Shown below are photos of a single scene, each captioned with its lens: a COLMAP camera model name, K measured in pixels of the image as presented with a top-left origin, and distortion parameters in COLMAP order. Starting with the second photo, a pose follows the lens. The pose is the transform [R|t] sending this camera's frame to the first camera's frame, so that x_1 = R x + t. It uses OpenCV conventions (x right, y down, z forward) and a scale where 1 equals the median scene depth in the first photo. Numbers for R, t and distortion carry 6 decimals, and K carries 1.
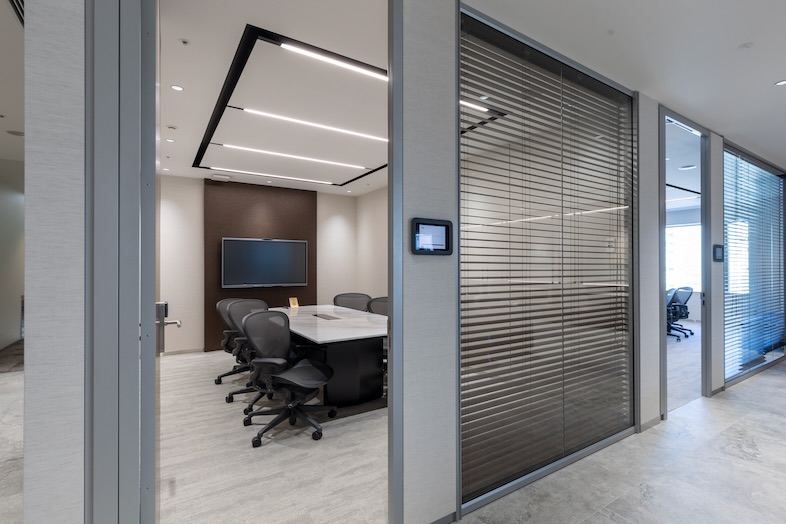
lens RADIAL K [[354.7, 0, 395.7], [0, 354.7, 265.9], [0, 0, 1]] dist [0.003082, 0.000864]
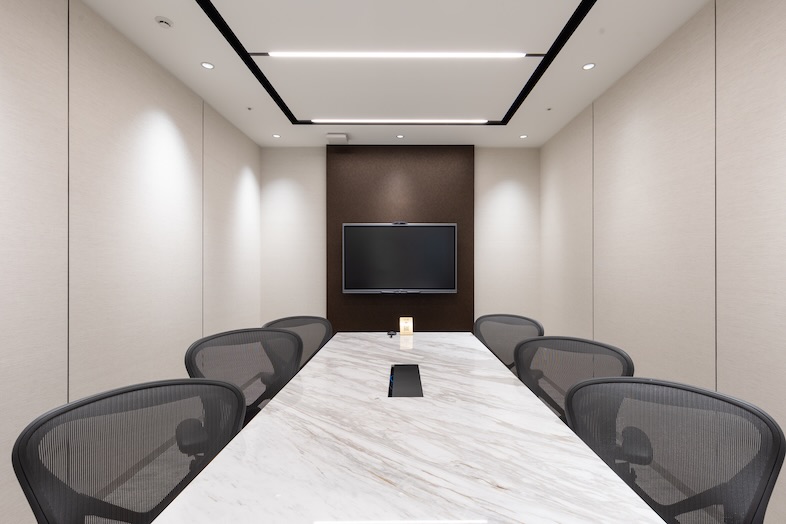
lens RADIAL K [[354.7, 0, 403.7], [0, 354.7, 264.2], [0, 0, 1]] dist [0.003082, 0.000864]
pose [[0.848615, 0.002820, -0.529003, 0.020455], [-0.002570, 0.999996, 0.001207, 0.007049], [0.529004, 0.000336, 0.848619, 0.791697]]
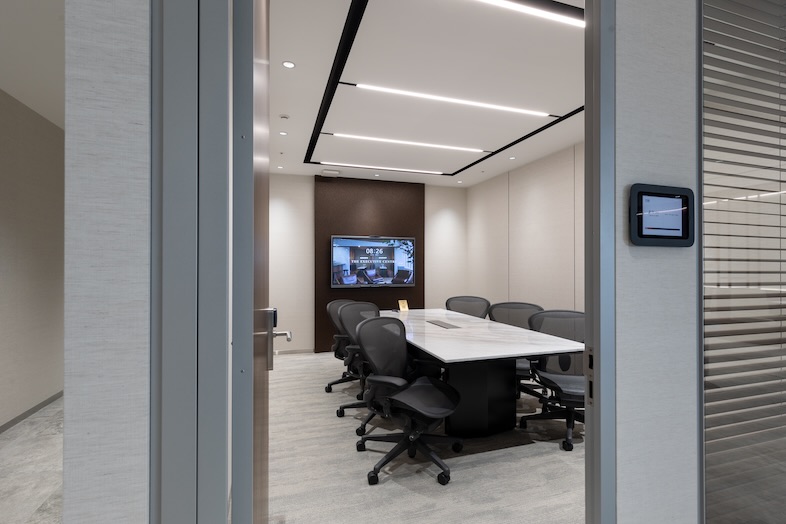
lens RADIAL K [[354.7, 0, 388.5], [0, 354.7, 264.9], [0, 0, 1]] dist [0.003082, 0.000864]
pose [[0.959492, 0.000749, -0.281736, -0.107996], [-0.001008, 0.999999, -0.000772, 0.001438], [0.281735, 0.001025, 0.959492, 0.189174]]
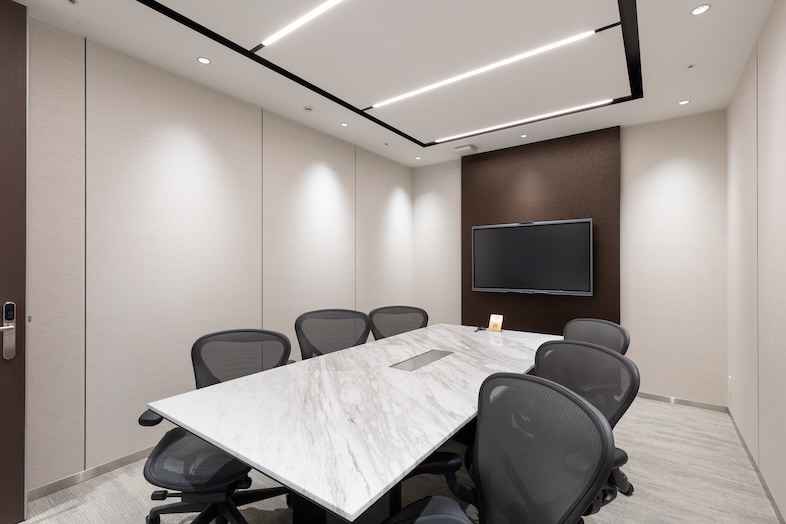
lens RADIAL K [[354.7, 0, 402.3], [0, 354.7, 262.5], [0, 0, 1]] dist [0.003082, 0.000864]
pose [[0.380656, -0.004469, -0.924706, 0.341372], [0.002231, 0.999990, -0.003914, 0.007169], [0.924714, -0.000574, 0.380663, 0.978065]]
